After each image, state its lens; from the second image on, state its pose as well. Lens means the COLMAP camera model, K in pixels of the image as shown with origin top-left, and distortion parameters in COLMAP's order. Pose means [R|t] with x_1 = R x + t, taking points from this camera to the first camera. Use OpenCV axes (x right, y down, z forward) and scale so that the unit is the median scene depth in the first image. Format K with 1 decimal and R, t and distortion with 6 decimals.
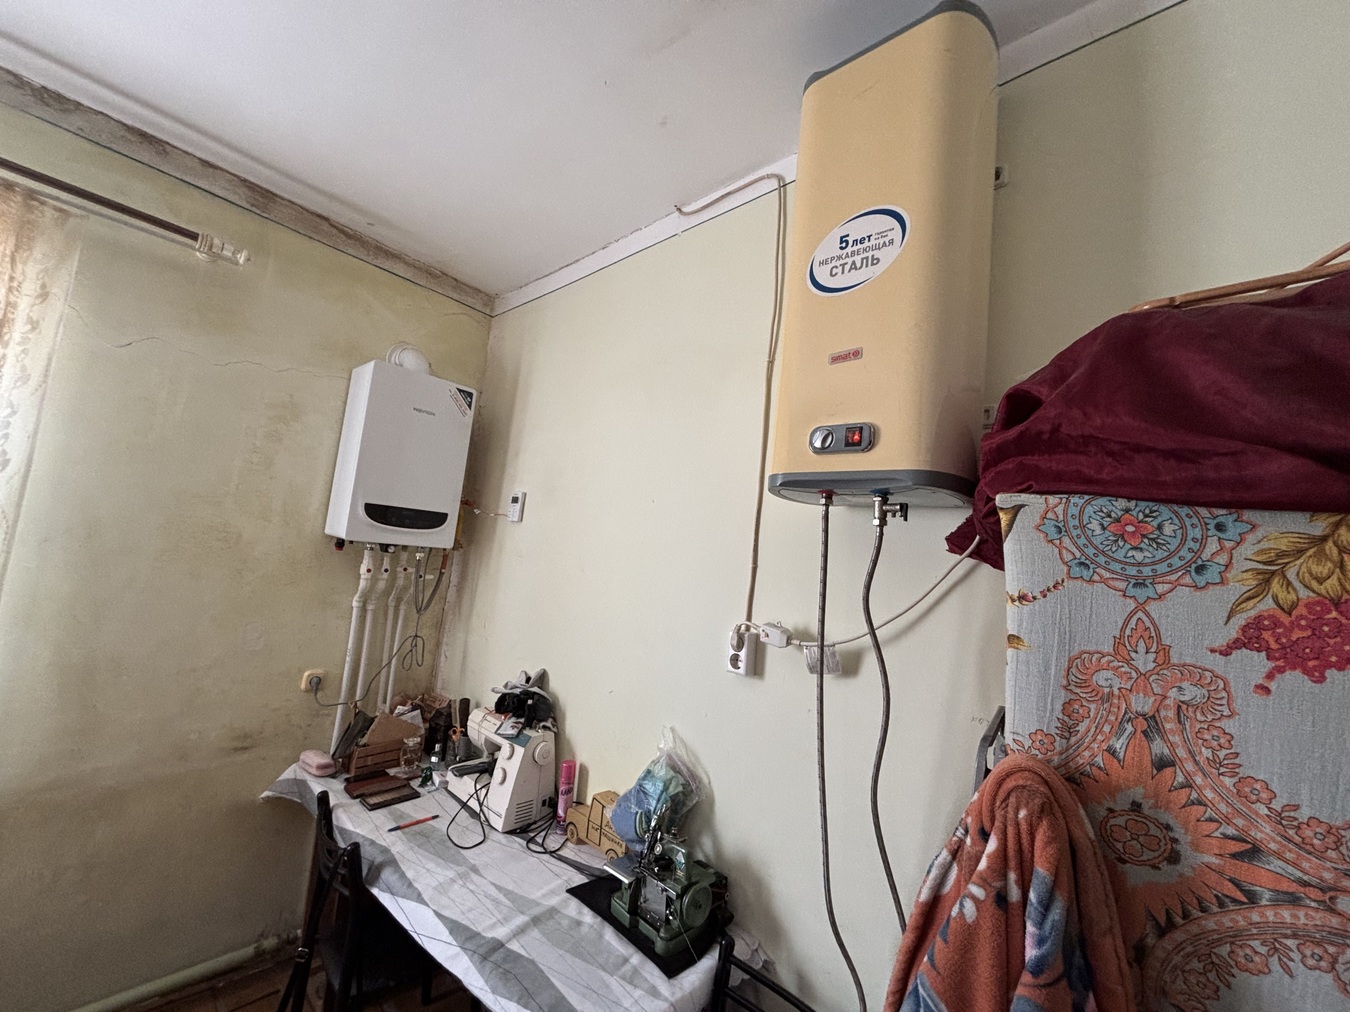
lens RADIAL K [[538.7, 0, 670.7], [0, 538.7, 511.3], [0, 0, 1]] dist [-0.000410, -0.000386]
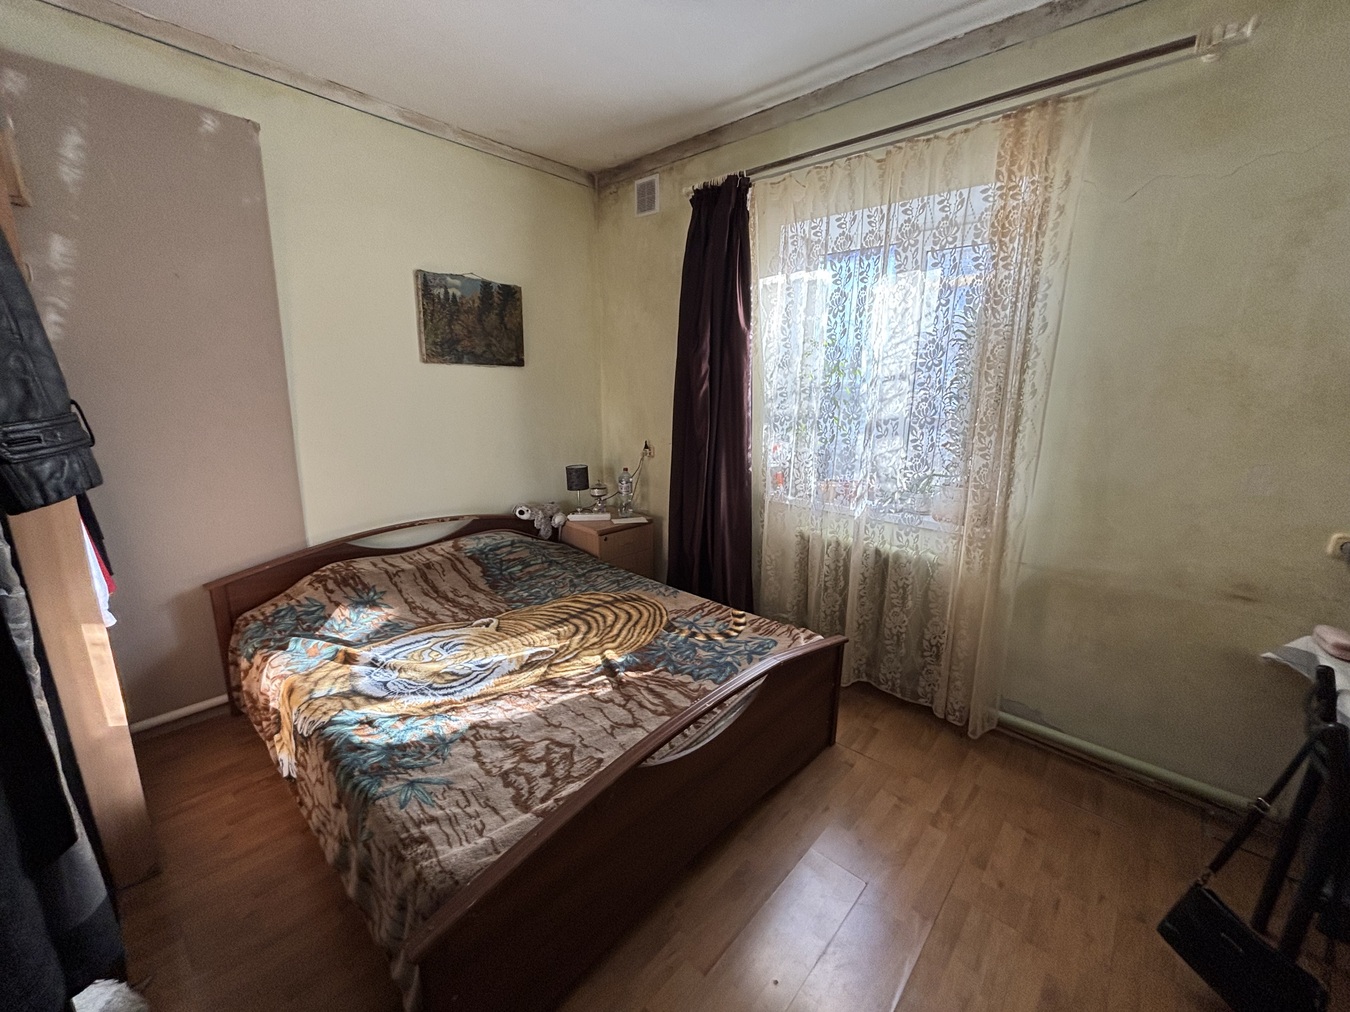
lens RADIAL K [[538.7, 0, 669.3], [0, 538.7, 504.5], [0, 0, 1]] dist [-0.000410, -0.000386]
pose [[0.003694, 0.142622, -0.989770, 0.133343], [0.095493, 0.985204, 0.142320, 0.054778], [0.995423, -0.095042, -0.009980, 0.022779]]
